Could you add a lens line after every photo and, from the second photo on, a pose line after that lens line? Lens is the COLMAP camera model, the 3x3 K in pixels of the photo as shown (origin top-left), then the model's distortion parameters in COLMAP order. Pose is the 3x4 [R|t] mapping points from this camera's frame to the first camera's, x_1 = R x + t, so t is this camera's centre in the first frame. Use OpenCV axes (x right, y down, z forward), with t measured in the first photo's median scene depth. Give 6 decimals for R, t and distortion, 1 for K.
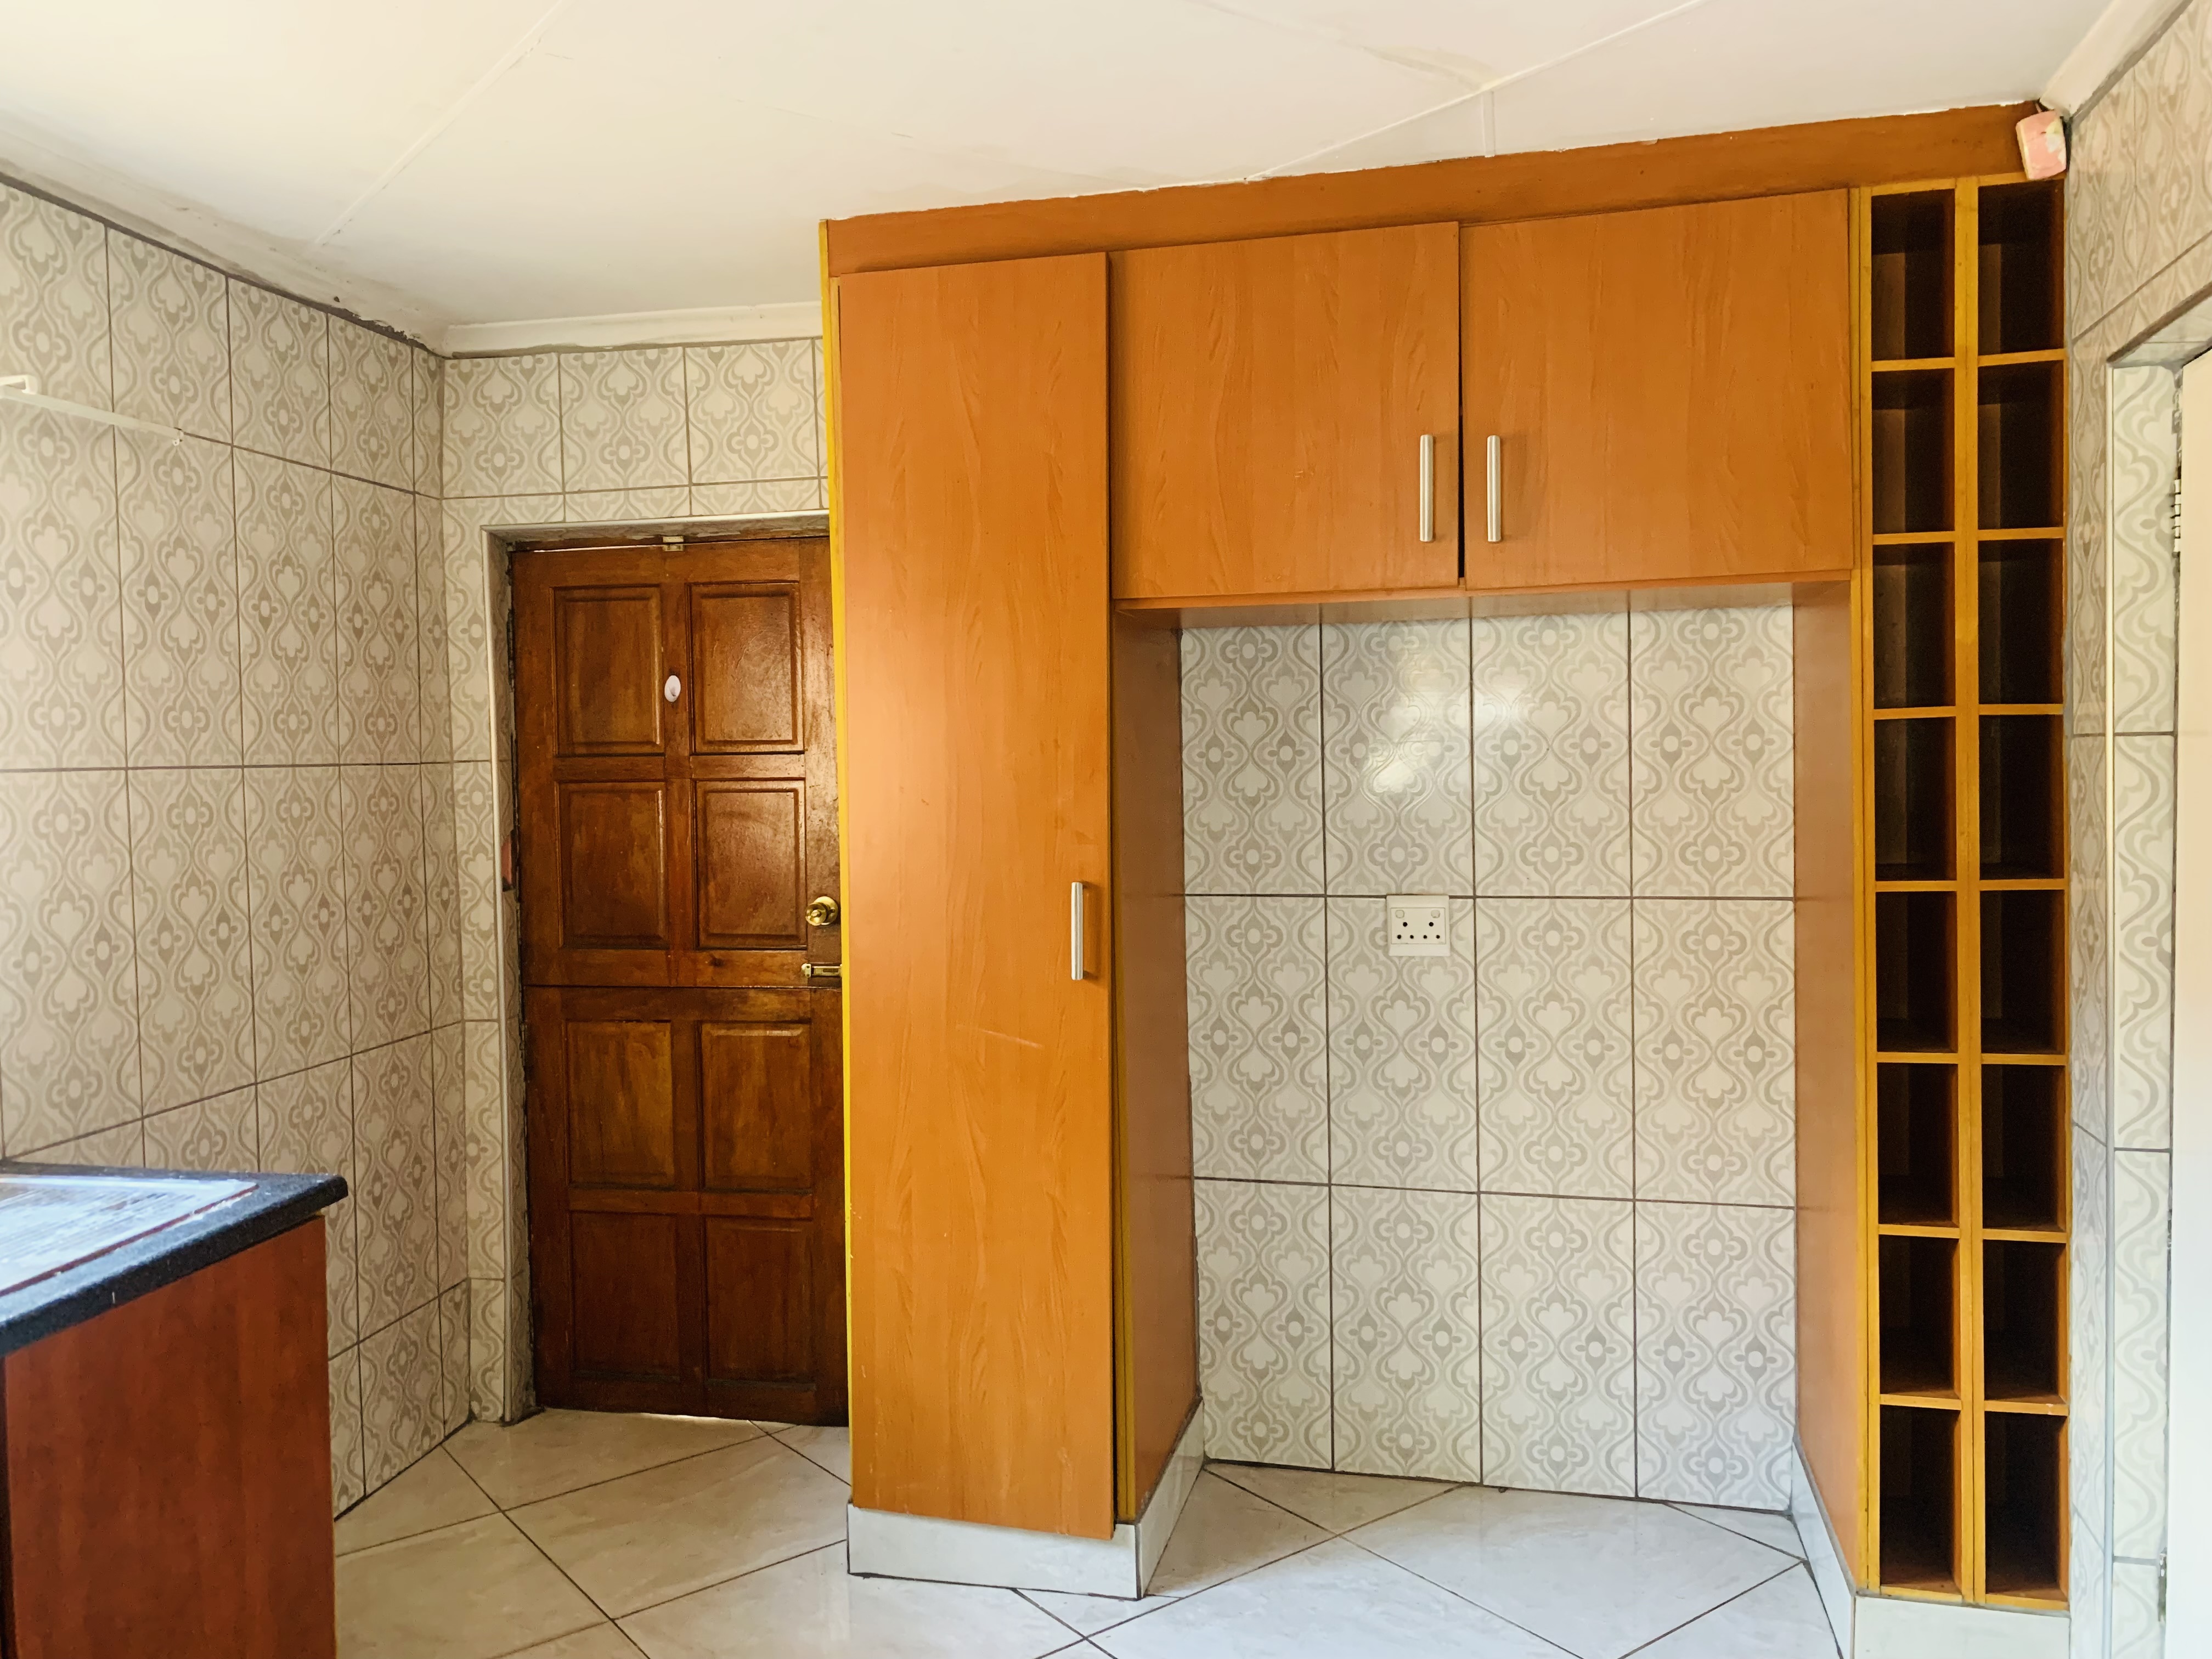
lens RADIAL K [[1700.0, 0, 1109.0], [0, 1700.0, 803.8], [0, 0, 1]] dist [0.039134, -0.047528]
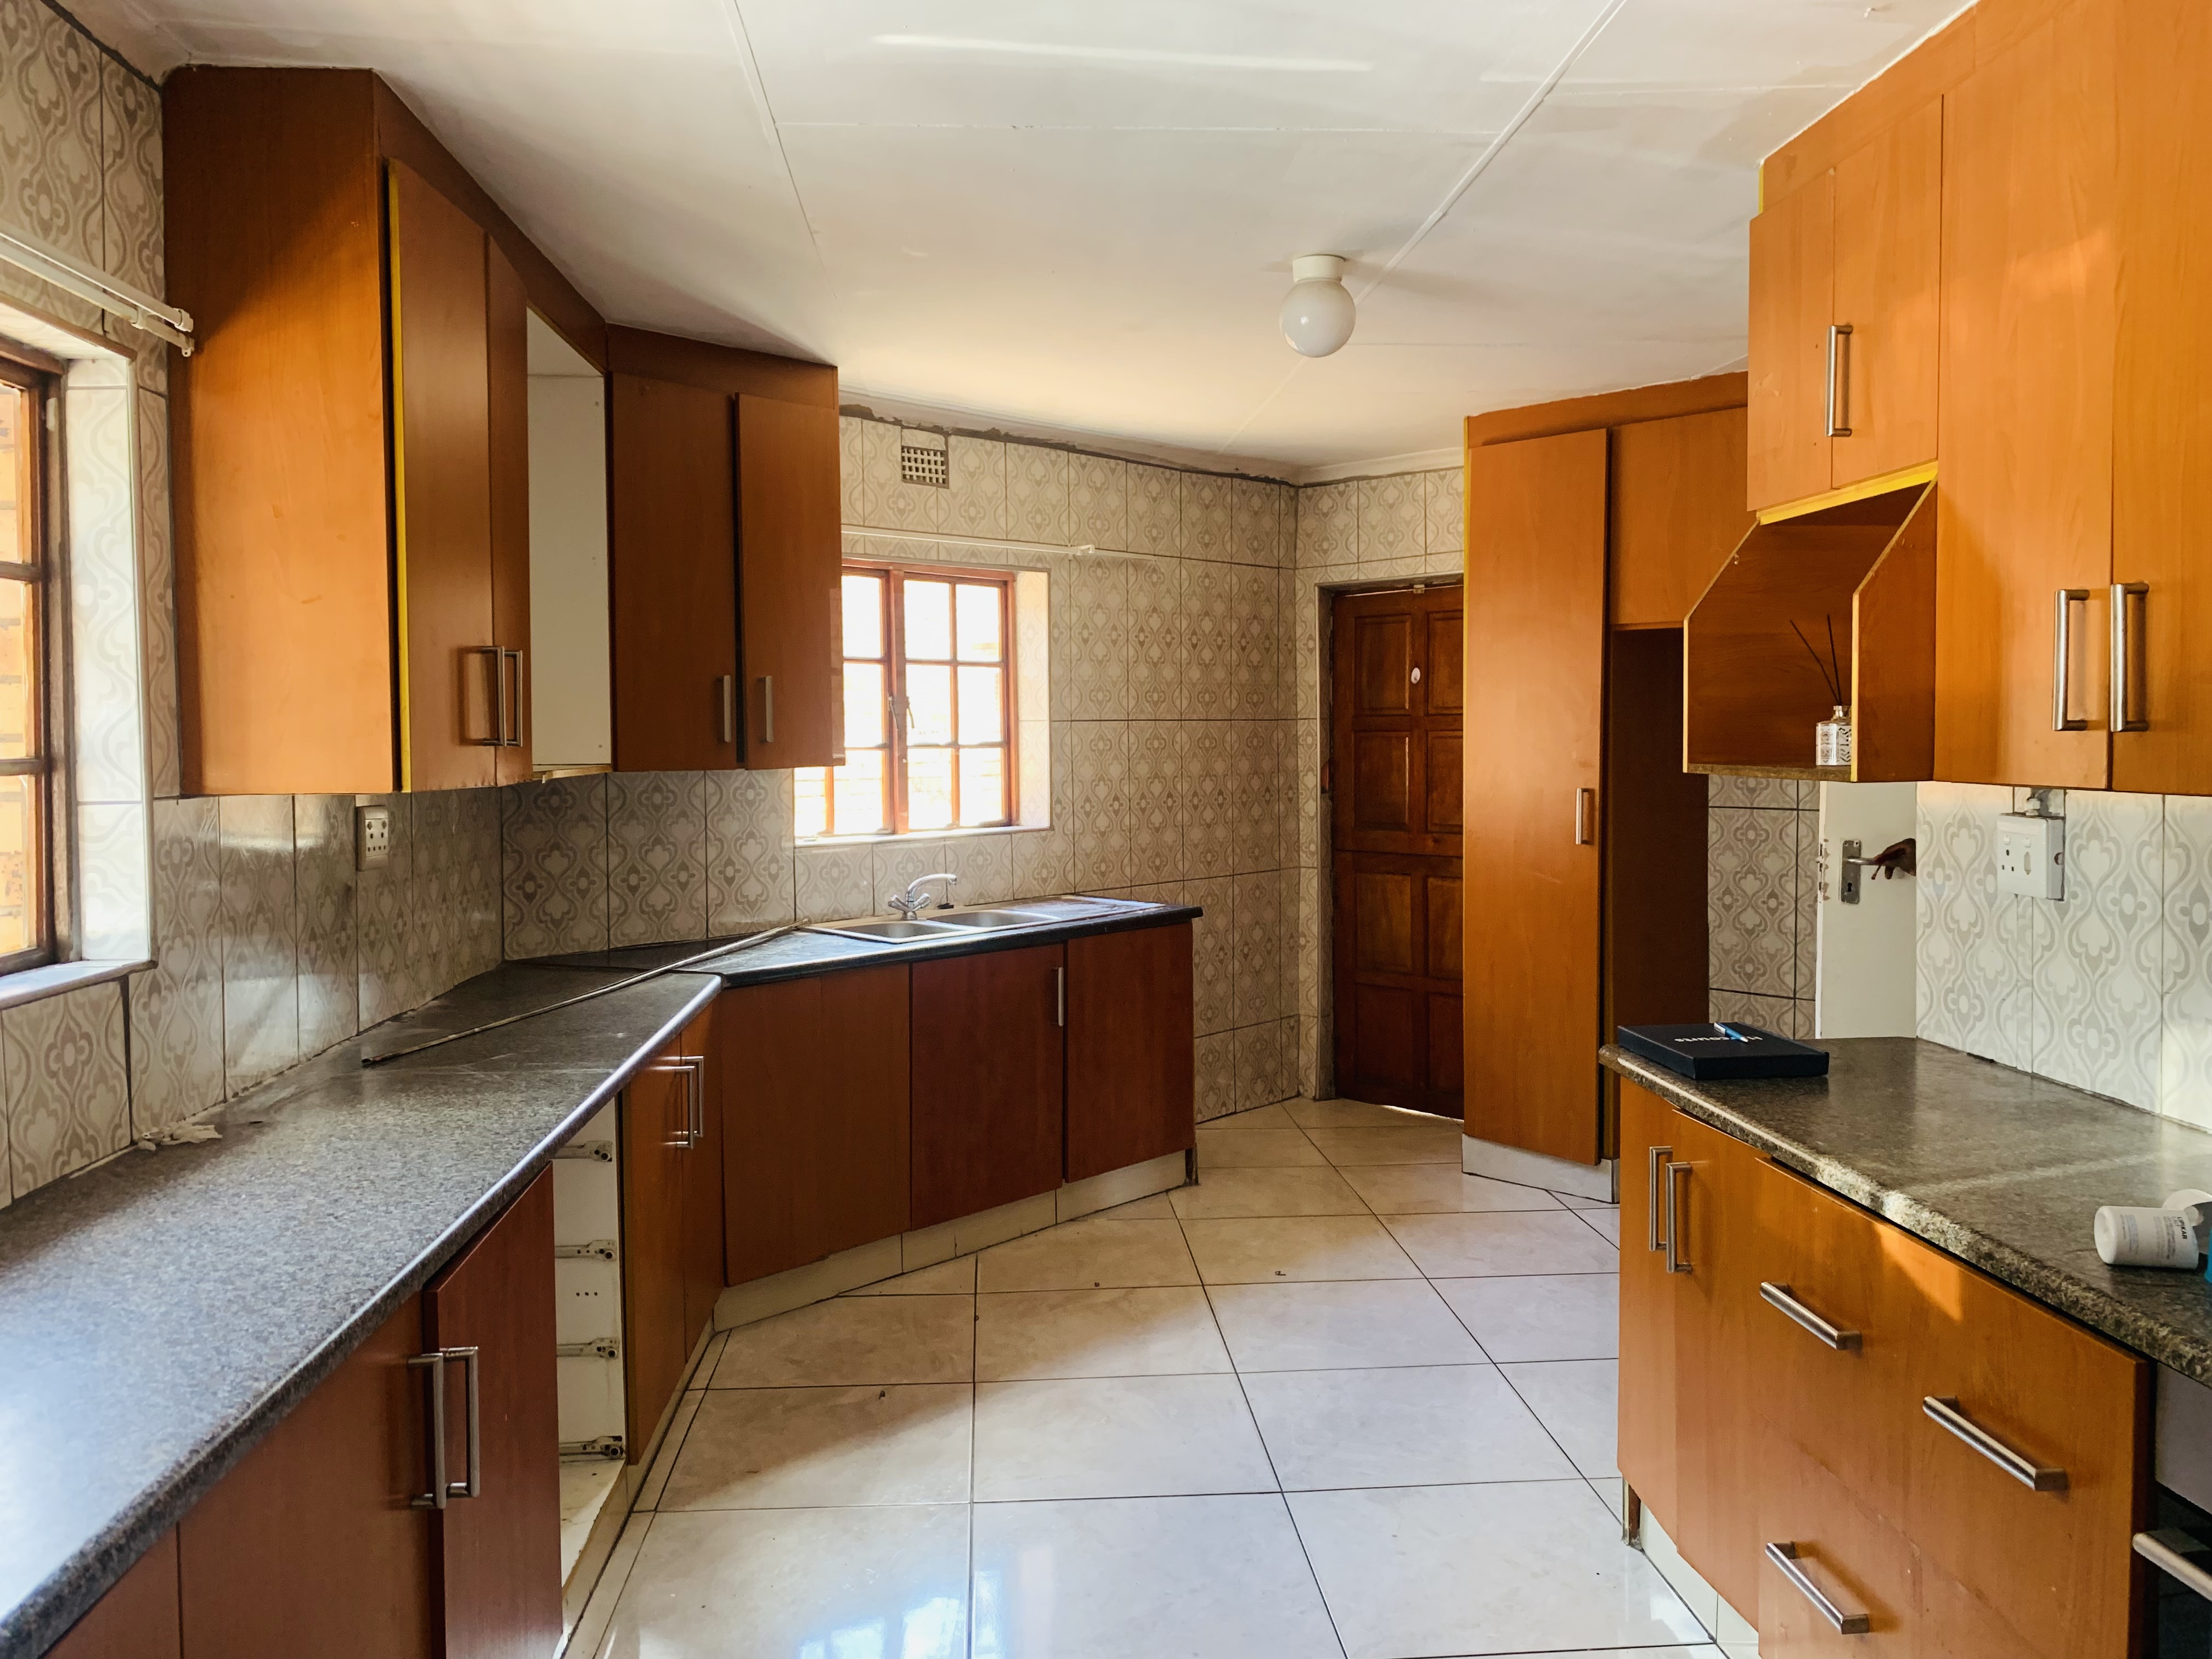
lens RADIAL K [[1700.0, 0, 1065.9], [0, 1700.0, 842.4], [0, 0, 1]] dist [0.039134, -0.047528]
pose [[0.825593, 0.047245, -0.562285, 0.424823], [-0.021940, 0.998423, 0.051676, 0.017599], [0.563840, -0.030327, 0.825327, -0.602301]]
